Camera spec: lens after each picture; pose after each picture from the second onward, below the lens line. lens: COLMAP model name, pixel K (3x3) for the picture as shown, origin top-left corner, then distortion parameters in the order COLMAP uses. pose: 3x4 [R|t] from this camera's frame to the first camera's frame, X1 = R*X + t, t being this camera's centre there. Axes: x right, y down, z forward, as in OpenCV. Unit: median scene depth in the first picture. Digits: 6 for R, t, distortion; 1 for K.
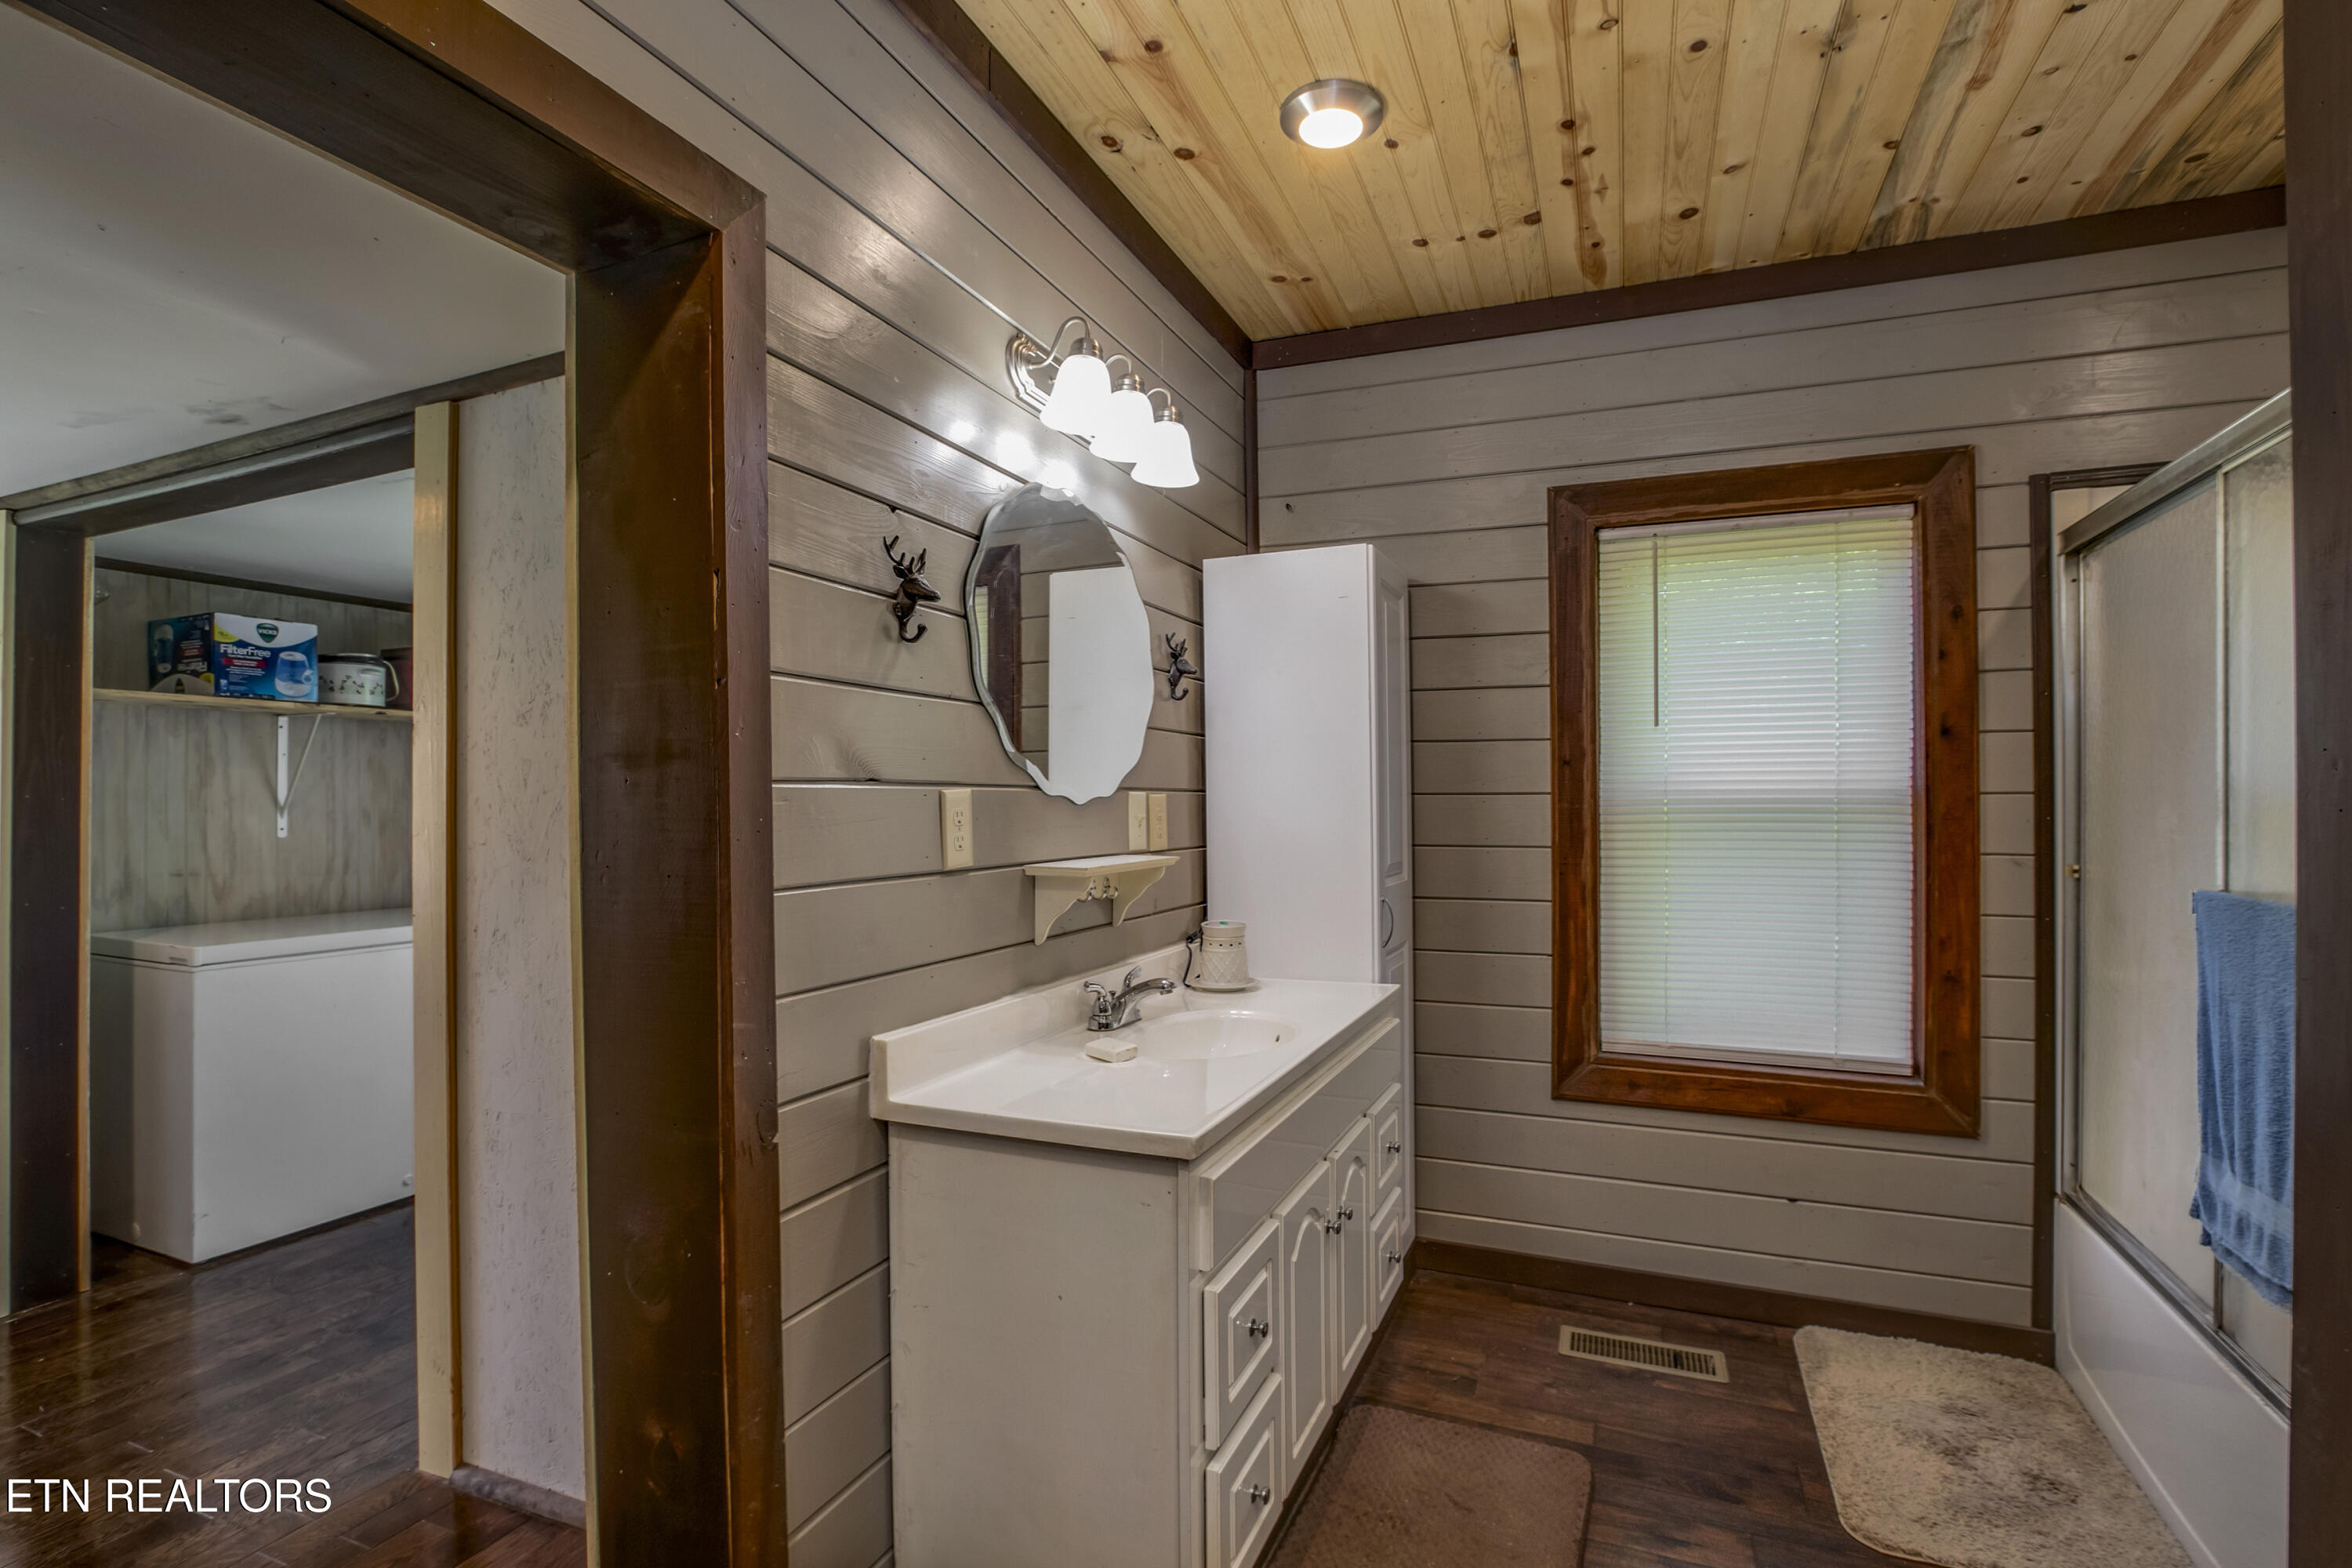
lens RADIAL K [[1104.4, 0, 1177.3], [0, 1104.4, 802.9], [0, 0, 1]] dist [-0.022630, 0.001739]
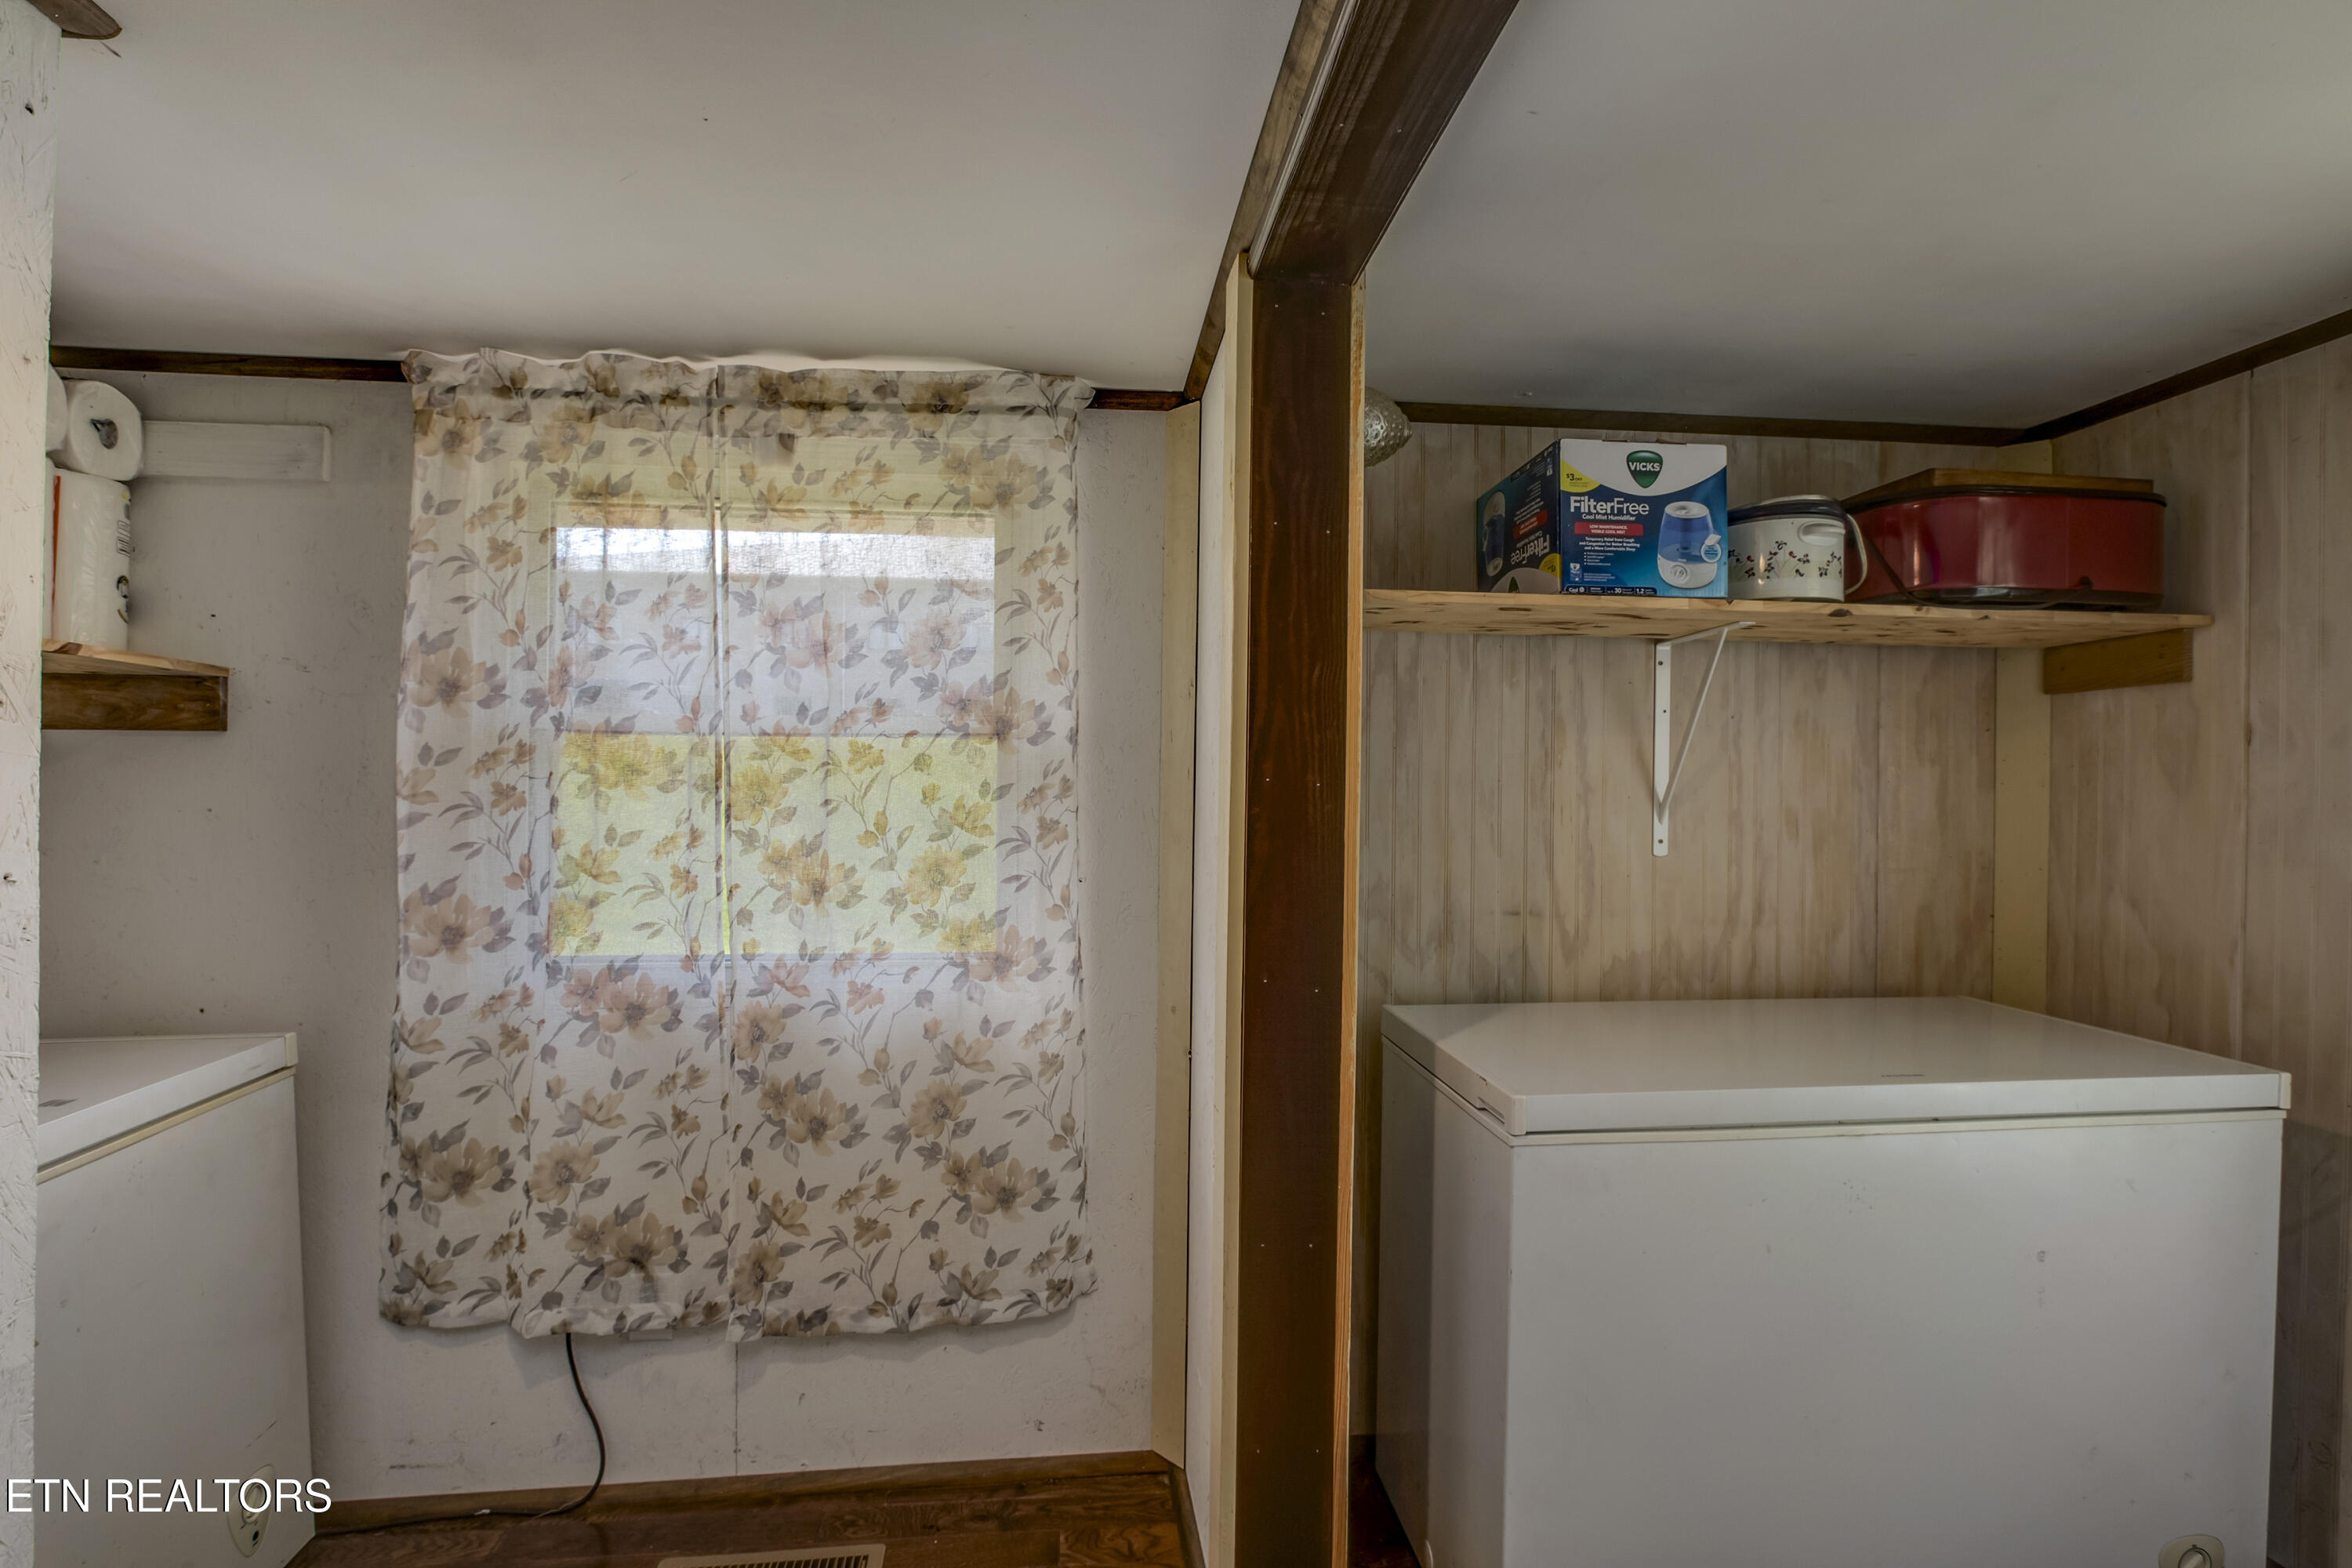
lens RADIAL K [[1104.4, 0, 1177.3], [0, 1104.4, 802.9], [0, 0, 1]] dist [-0.022630, 0.001739]
pose [[0.469332, 0.007249, -0.882992, -0.460448], [-0.007337, 0.999964, 0.004310, 0.003287], [0.882991, 0.004456, 0.469369, 0.537671]]
